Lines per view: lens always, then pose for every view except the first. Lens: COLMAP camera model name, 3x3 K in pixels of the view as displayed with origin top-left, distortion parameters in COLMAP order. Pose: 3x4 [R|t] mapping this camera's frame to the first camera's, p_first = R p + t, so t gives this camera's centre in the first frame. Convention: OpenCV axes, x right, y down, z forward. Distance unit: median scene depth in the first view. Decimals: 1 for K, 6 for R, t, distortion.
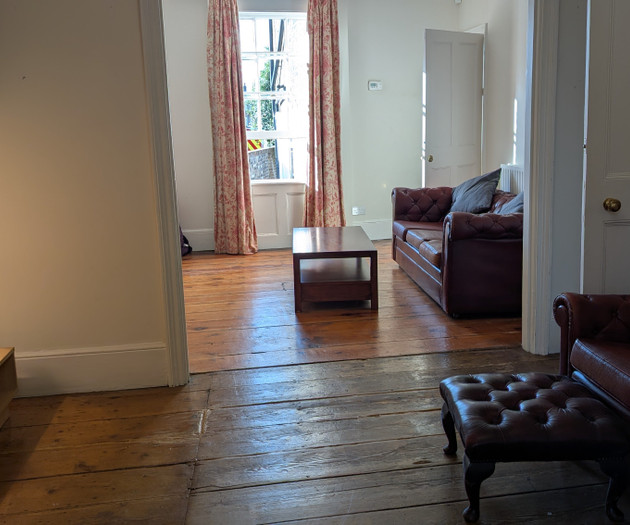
lens RADIAL K [[670.9, 0, 304.4], [0, 670.9, 269.5], [0, 0, 1]] dist [0.106438, -0.393607]
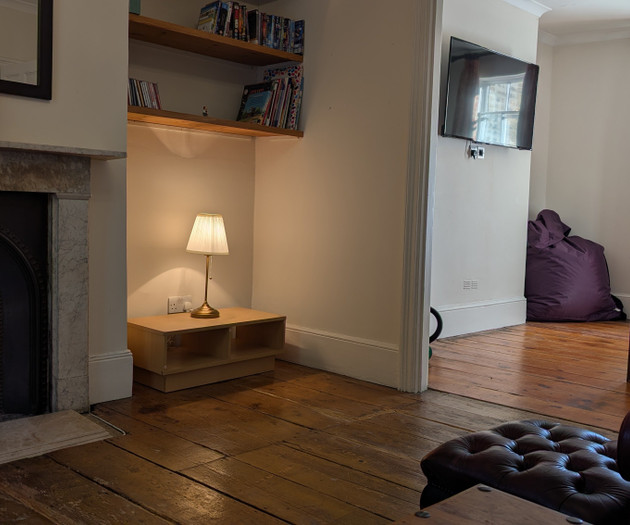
lens RADIAL K [[670.9, 0, 304.4], [0, 670.9, 269.5], [0, 0, 1]] dist [0.106438, -0.393607]
pose [[0.645328, 0.126158, -0.753416, 0.525636], [-0.215678, 0.976233, -0.021268, 0.048785], [0.732826, 0.176220, 0.657200, 0.186438]]
